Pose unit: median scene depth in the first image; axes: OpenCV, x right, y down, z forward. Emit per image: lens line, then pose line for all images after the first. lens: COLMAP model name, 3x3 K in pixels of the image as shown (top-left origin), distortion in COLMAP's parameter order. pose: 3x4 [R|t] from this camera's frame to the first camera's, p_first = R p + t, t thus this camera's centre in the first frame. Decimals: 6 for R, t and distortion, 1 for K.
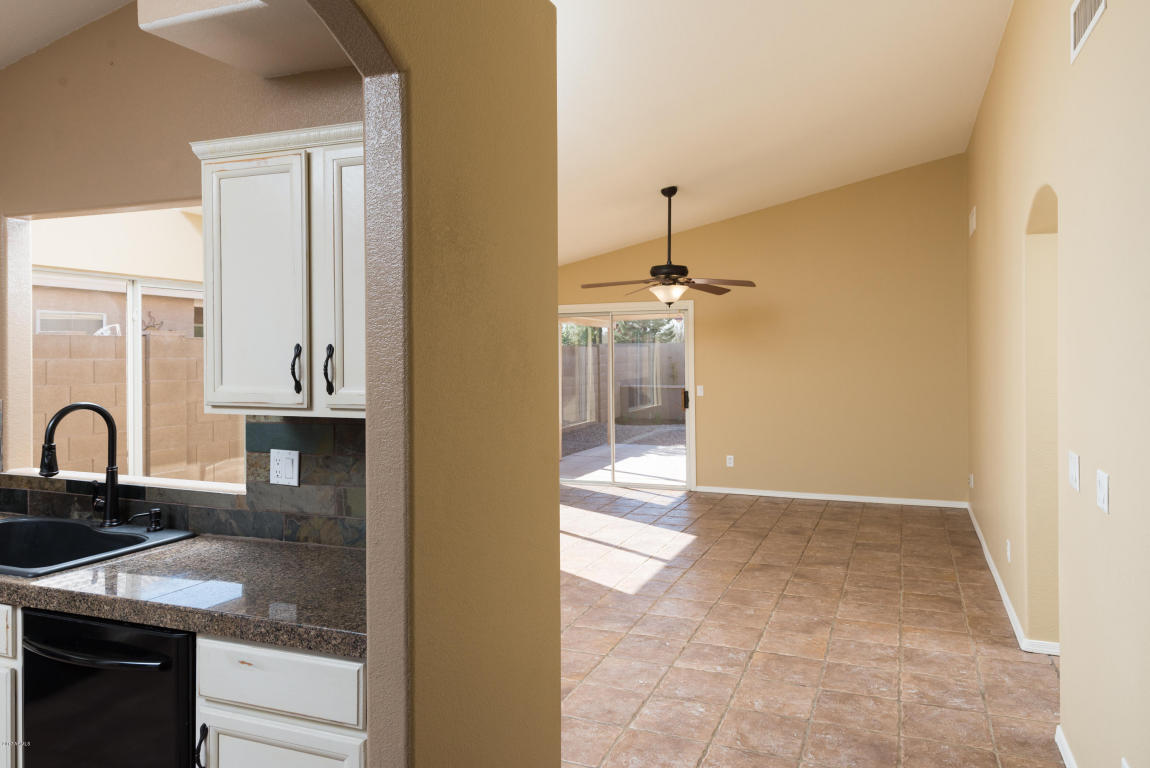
lens RADIAL K [[824.7, 0, 577.2], [0, 824.7, 385.1], [0, 0, 1]] dist [-0.001168, -0.001466]
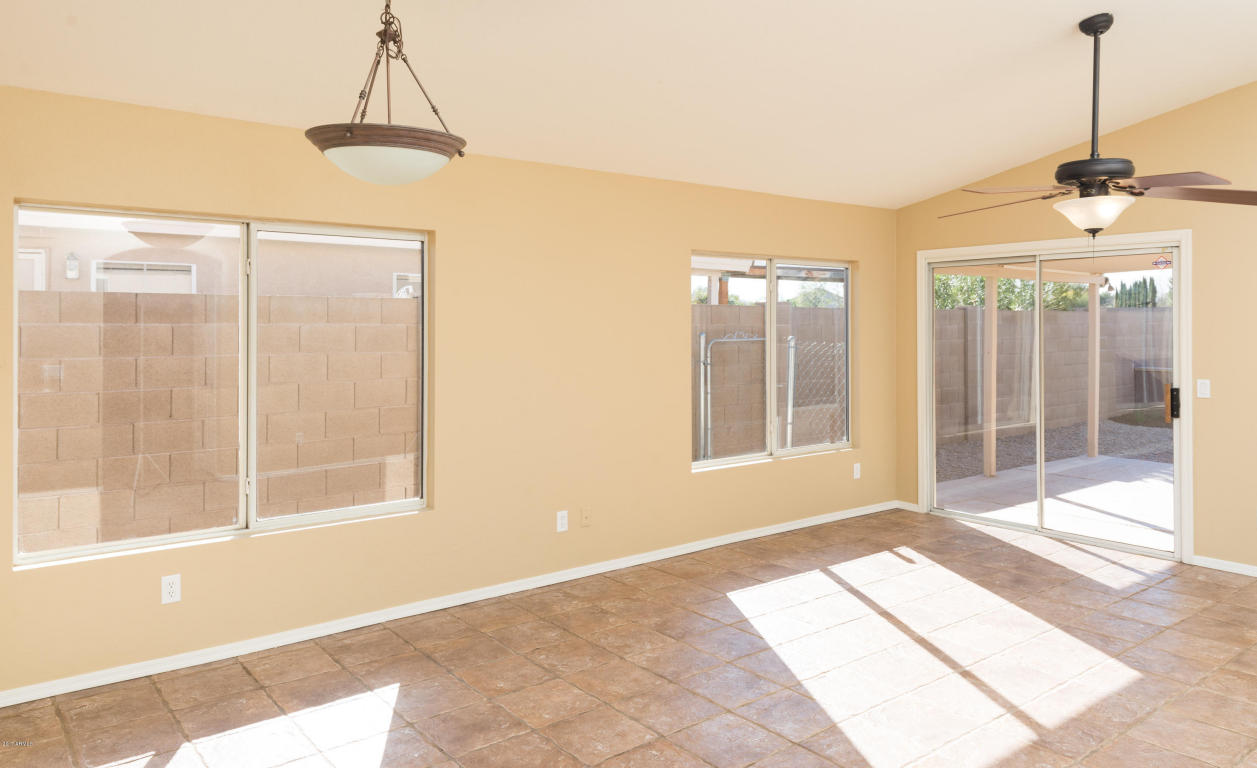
lens RADIAL K [[876.5, 0, 619.3], [0, 876.5, 333.4], [0, 0, 1]] dist [0.009359, -0.002010]
pose [[0.863714, 0.013047, -0.503814, 0.135102], [-0.025855, 0.999496, -0.018441, -0.012153], [0.503319, 0.028954, 0.863616, 0.344311]]
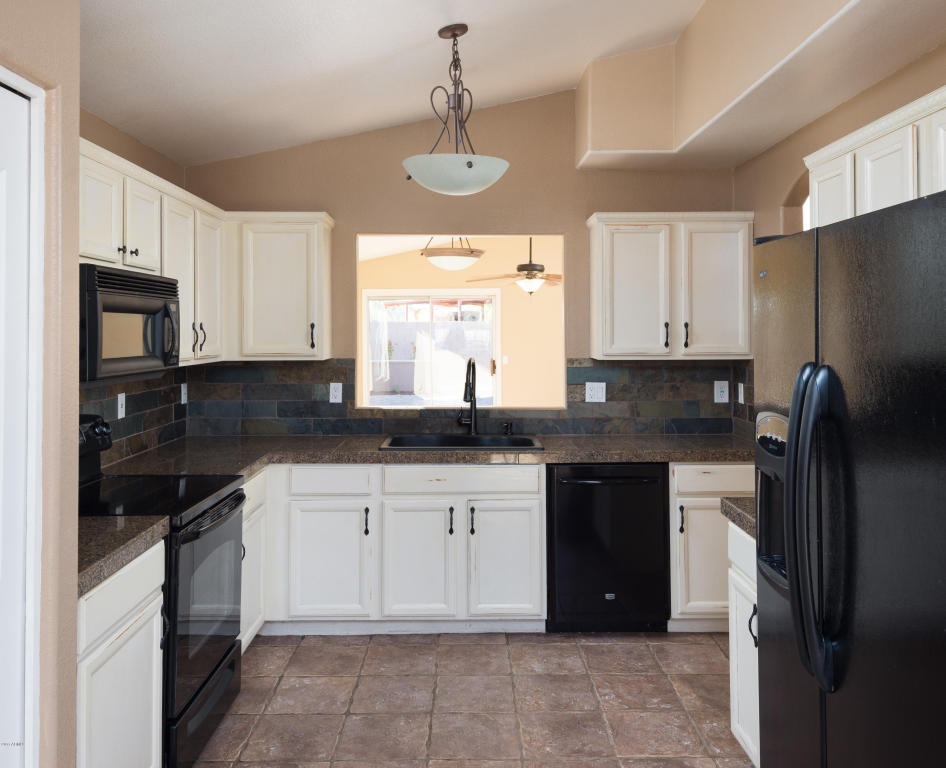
lens RADIAL K [[822.0, 0, 472.3], [0, 822.0, 379.9], [0, 0, 1]] dist [-0.002337, -0.000270]
pose [[0.925264, -0.020054, 0.378794, -0.486111], [0.012635, 0.999677, 0.022063, 0.012090], [-0.379114, -0.015628, 0.925218, -0.201386]]
